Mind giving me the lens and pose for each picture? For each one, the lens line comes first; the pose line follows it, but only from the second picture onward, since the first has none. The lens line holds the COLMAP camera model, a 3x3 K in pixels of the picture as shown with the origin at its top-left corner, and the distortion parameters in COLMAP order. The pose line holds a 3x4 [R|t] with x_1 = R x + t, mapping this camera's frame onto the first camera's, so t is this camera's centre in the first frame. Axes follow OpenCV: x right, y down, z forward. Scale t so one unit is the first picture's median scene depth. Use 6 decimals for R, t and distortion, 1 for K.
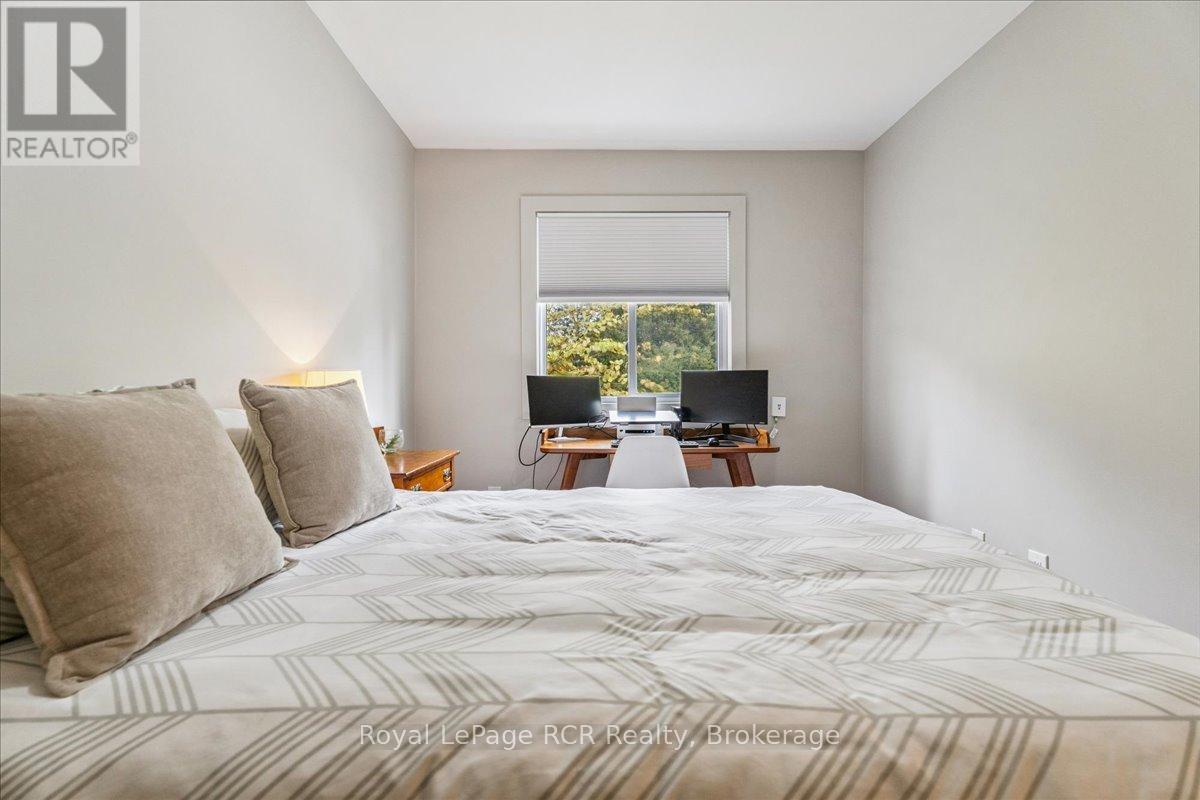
lens RADIAL K [[534.9, 0, 592.9], [0, 534.9, 388.1], [0, 0, 1]] dist [-0.001558, 0.000426]
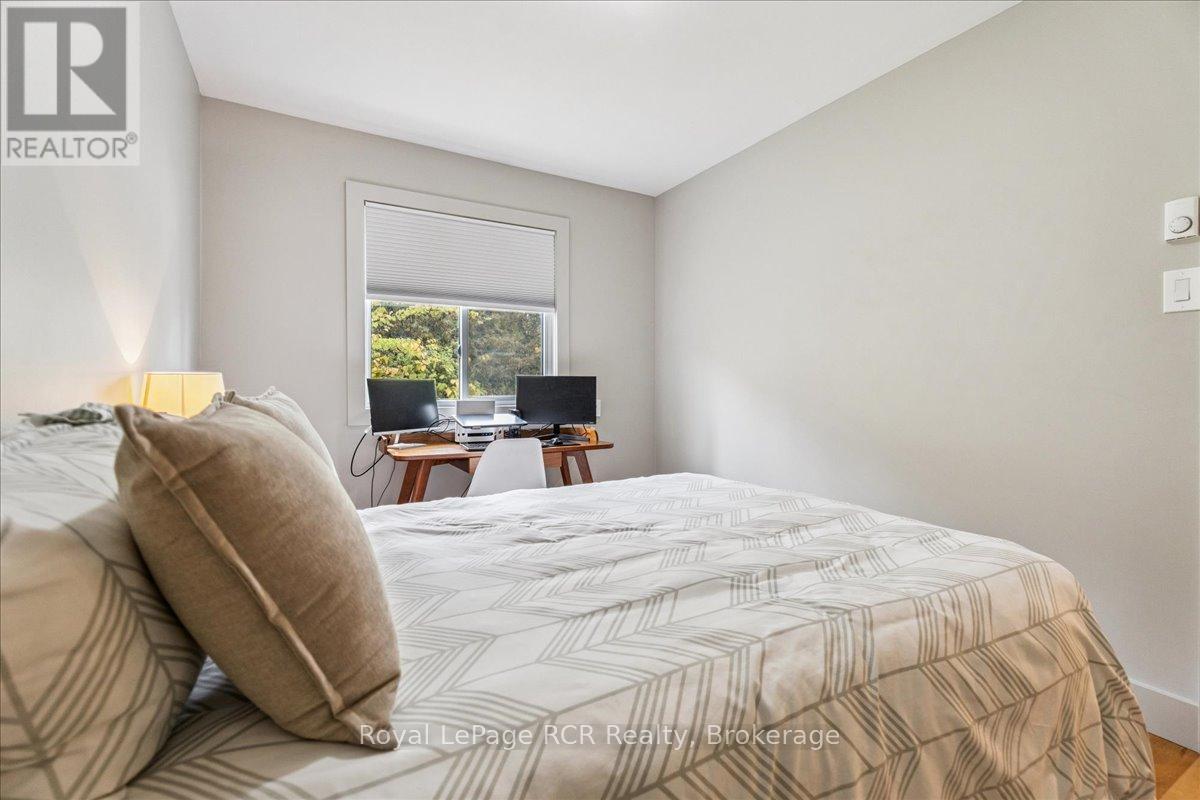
lens RADIAL K [[534.9, 0, 592.9], [0, 534.9, 388.1], [0, 0, 1]] dist [-0.001558, 0.000426]
pose [[0.872150, 0.002562, 0.489231, -0.226679], [-0.004074, 0.999990, 0.002025, -0.010587], [-0.489221, -0.003759, 0.872152, 0.004086]]
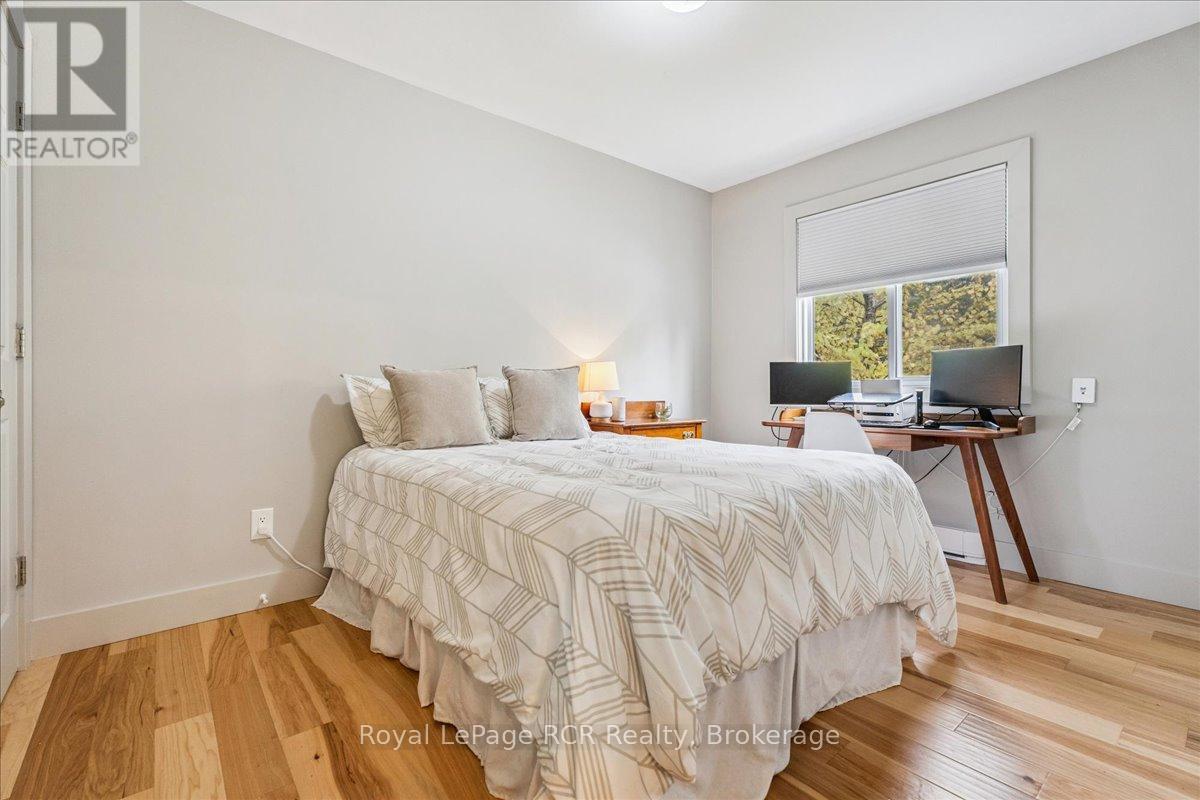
lens RADIAL K [[534.9, 0, 592.9], [0, 534.9, 388.1], [0, 0, 1]] dist [-0.001558, 0.000426]
pose [[0.627543, -0.000058, -0.778582, 0.535053], [0.004335, 0.999985, 0.003420, 0.026603], [0.778570, -0.005521, 0.627533, -0.053541]]
